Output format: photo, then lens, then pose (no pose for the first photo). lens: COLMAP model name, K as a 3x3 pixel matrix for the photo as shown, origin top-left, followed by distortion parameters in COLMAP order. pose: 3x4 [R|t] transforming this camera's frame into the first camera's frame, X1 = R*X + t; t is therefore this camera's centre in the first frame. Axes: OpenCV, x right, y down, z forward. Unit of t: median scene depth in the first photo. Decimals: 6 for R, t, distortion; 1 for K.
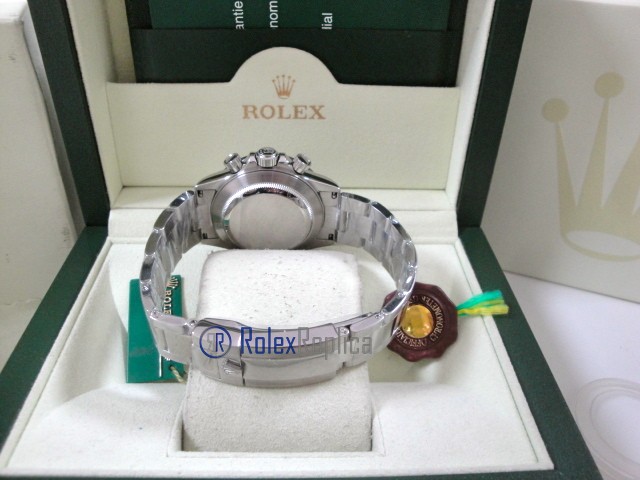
lens RADIAL K [[532.4, 0, 317.3], [0, 532.4, 234.2], [0, 0, 1]] dist [-0.154075, 0.101989]
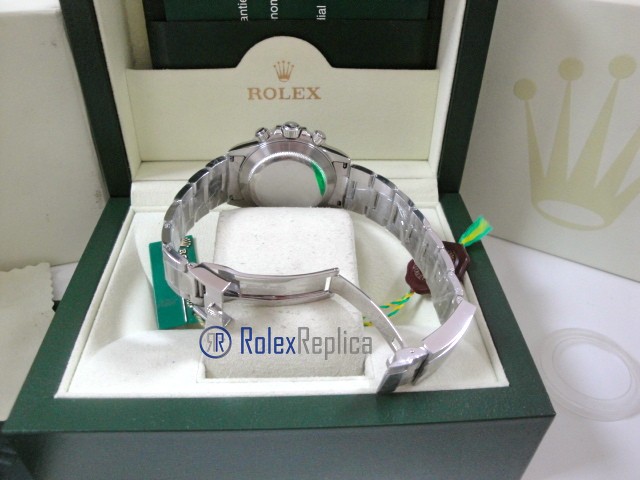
lens RADIAL K [[532.4, 0, 322.2], [0, 532.4, 238.7], [0, 0, 1]] dist [-0.154075, 0.101989]
pose [[0.999762, -0.015475, 0.015390, -0.004100], [0.014469, 0.997882, 0.063427, 0.009823], [-0.016339, -0.063189, 0.997868, -0.153936]]
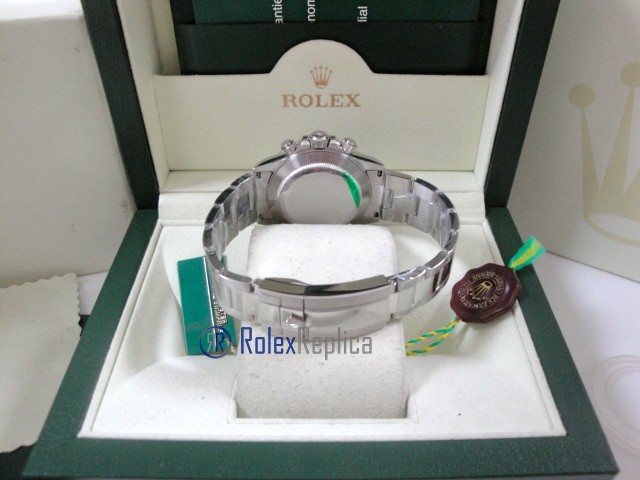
lens RADIAL K [[532.4, 0, 321.9], [0, 532.4, 238.6], [0, 0, 1]] dist [-0.154075, 0.101989]
pose [[0.999243, -0.004227, -0.038671, -0.023266], [0.007808, 0.995643, 0.092922, -0.056853], [0.038109, -0.093154, 0.994922, -0.076466]]
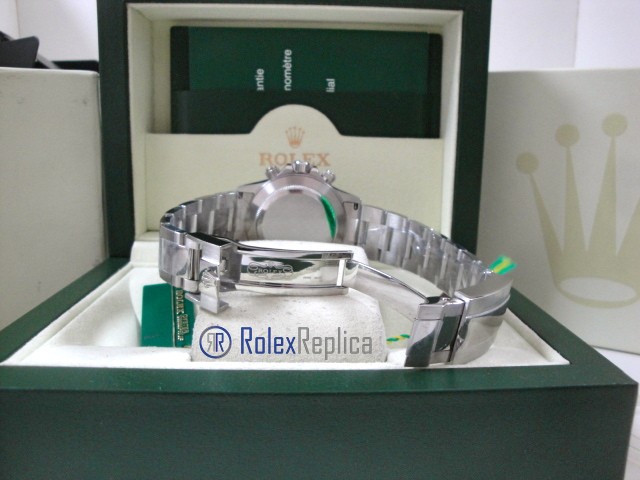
lens RADIAL K [[532.4, 0, 320.9], [0, 532.4, 234.8], [0, 0, 1]] dist [-0.154075, 0.101989]
pose [[0.999925, -0.008807, 0.008532, -0.017614], [0.011498, 0.915201, -0.402834, 0.411580], [-0.004261, 0.402902, 0.915233, -0.010712]]
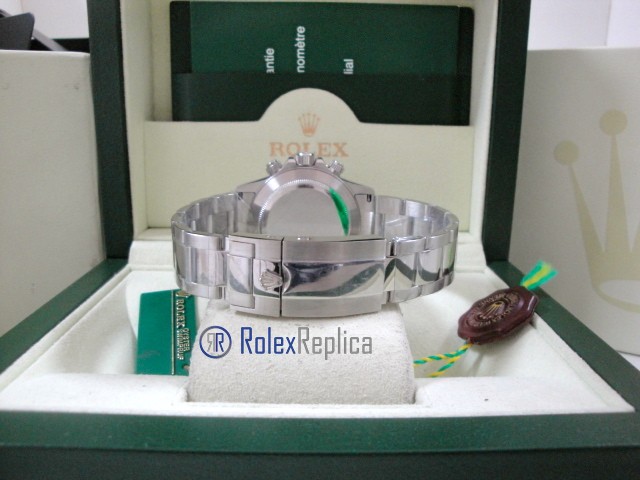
lens RADIAL K [[532.4, 0, 321.1], [0, 532.4, 235.4], [0, 0, 1]] dist [-0.154075, 0.101989]
pose [[0.999766, -0.007164, -0.020387, -0.018976], [-0.000635, 0.933295, -0.359110, 0.322142], [0.021600, 0.359039, 0.933073, 0.075137]]
